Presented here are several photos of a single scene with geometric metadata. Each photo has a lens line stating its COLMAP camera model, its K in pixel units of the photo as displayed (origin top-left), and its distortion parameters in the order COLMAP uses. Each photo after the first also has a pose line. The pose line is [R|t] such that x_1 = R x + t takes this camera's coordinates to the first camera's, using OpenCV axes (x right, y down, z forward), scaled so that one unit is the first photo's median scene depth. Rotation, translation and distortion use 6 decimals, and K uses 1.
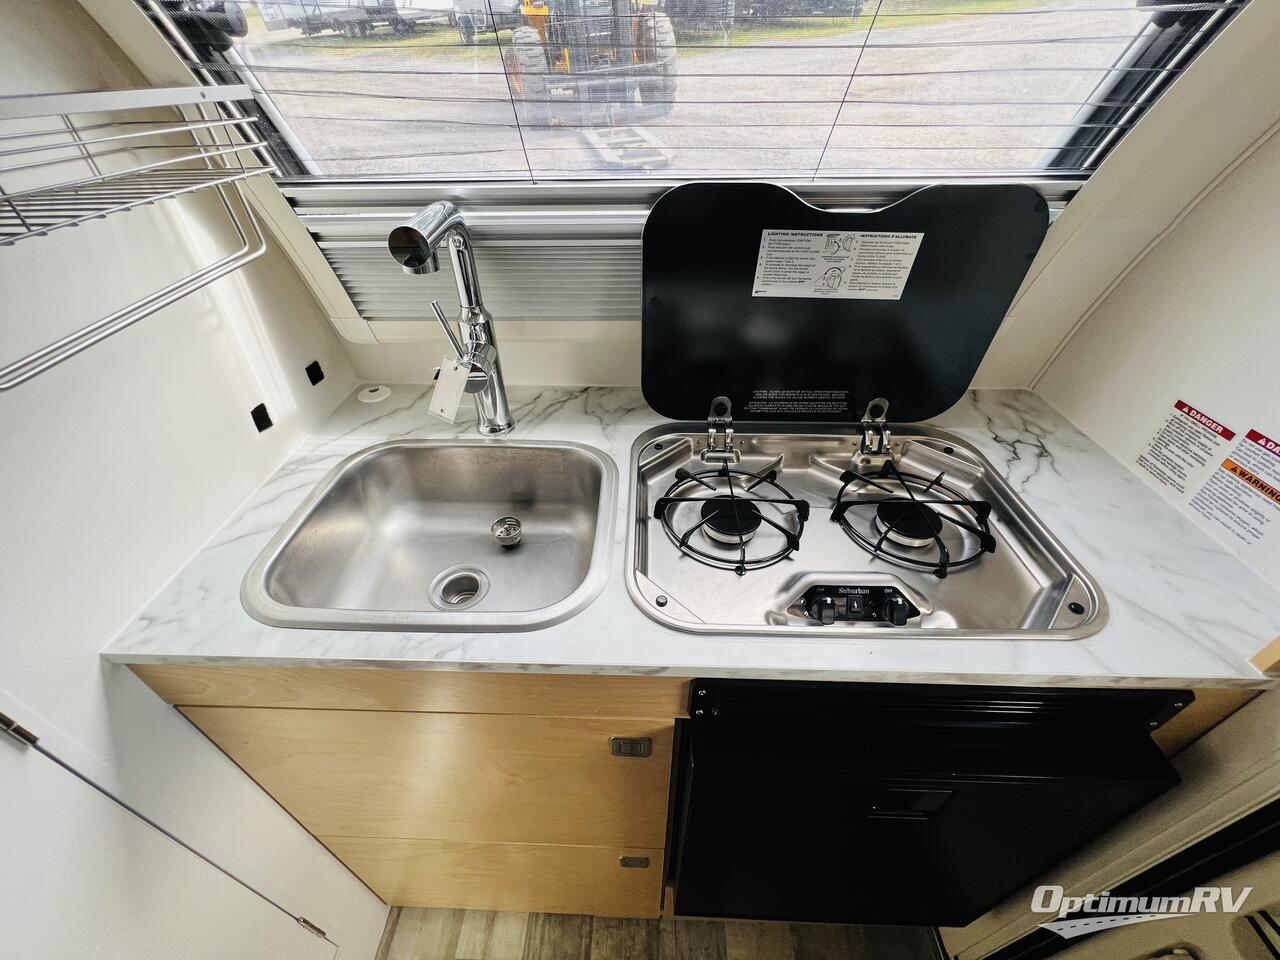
lens RADIAL K [[515.2, 0, 639.4], [0, 515.2, 480.9], [0, 0, 1]] dist [0.001445, 0.000110]
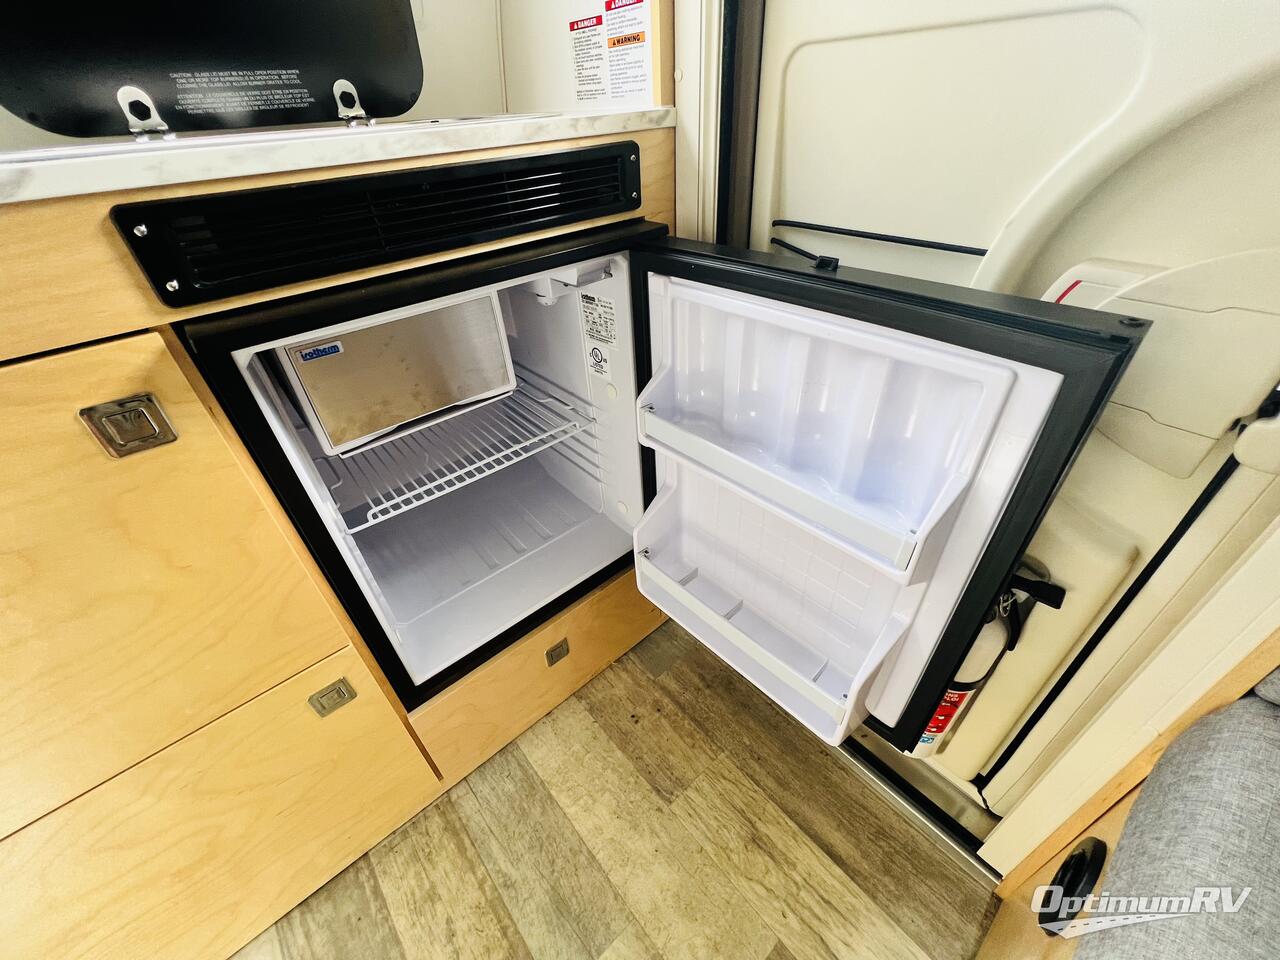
lens RADIAL K [[515.2, 0, 639.4], [0, 515.2, 480.9], [0, 0, 1]] dist [0.001445, 0.000110]
pose [[0.736752, -0.432177, 0.520019, 0.074718], [0.451880, 0.886812, 0.096796, 0.662168], [-0.502991, 0.163671, 0.848653, 0.068846]]
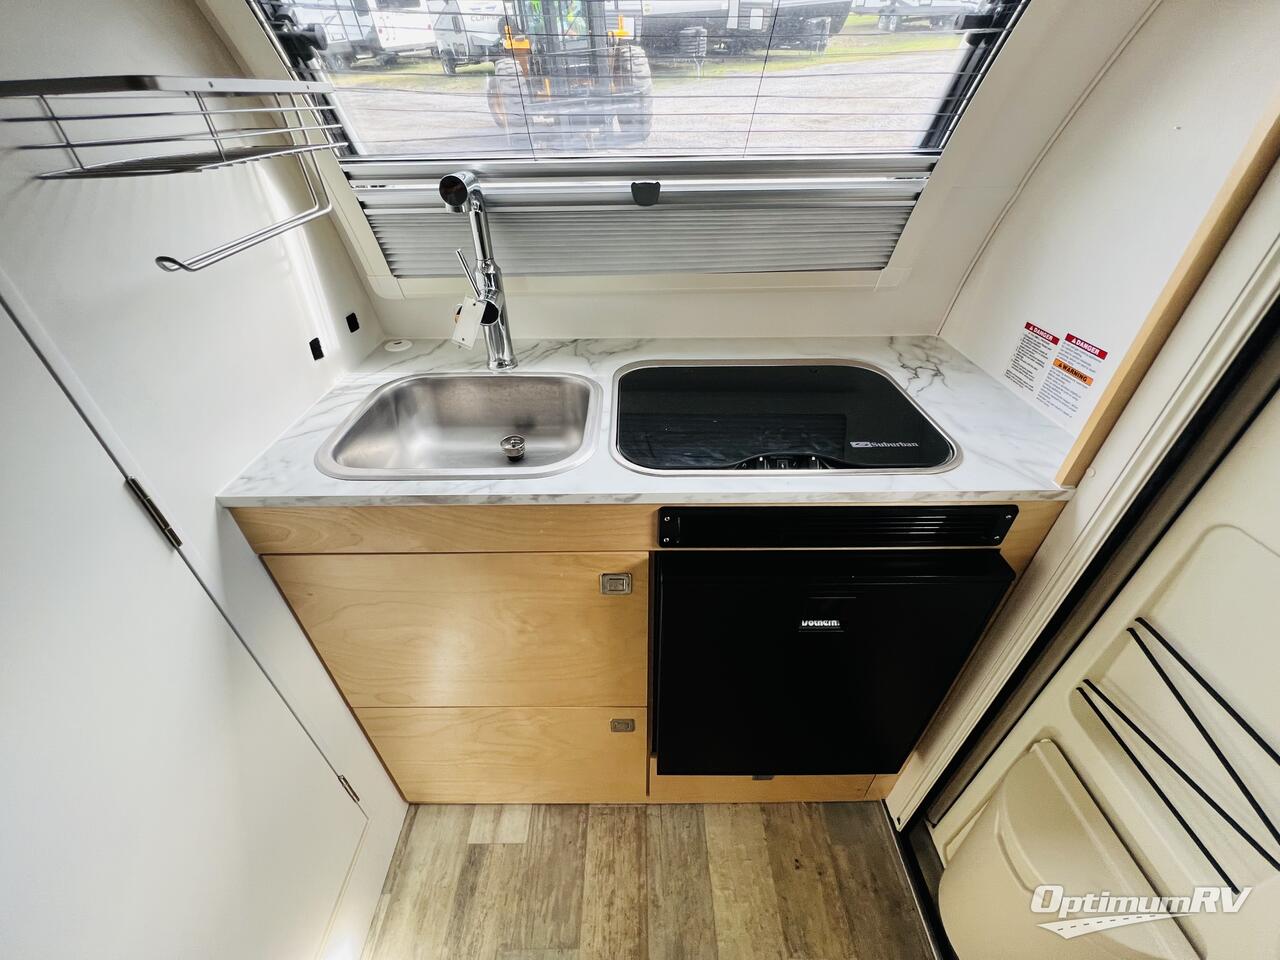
lens RADIAL K [[514.7, 0, 640.0], [0, 514.7, 480.0], [0, 0, 1]] dist [0.000819, 0.000584]
pose [[0.999394, -0.020267, 0.028293, 0.009336], [0.021328, 0.999061, -0.037713, 0.245284], [-0.027502, 0.038294, 0.998888, -0.243120]]
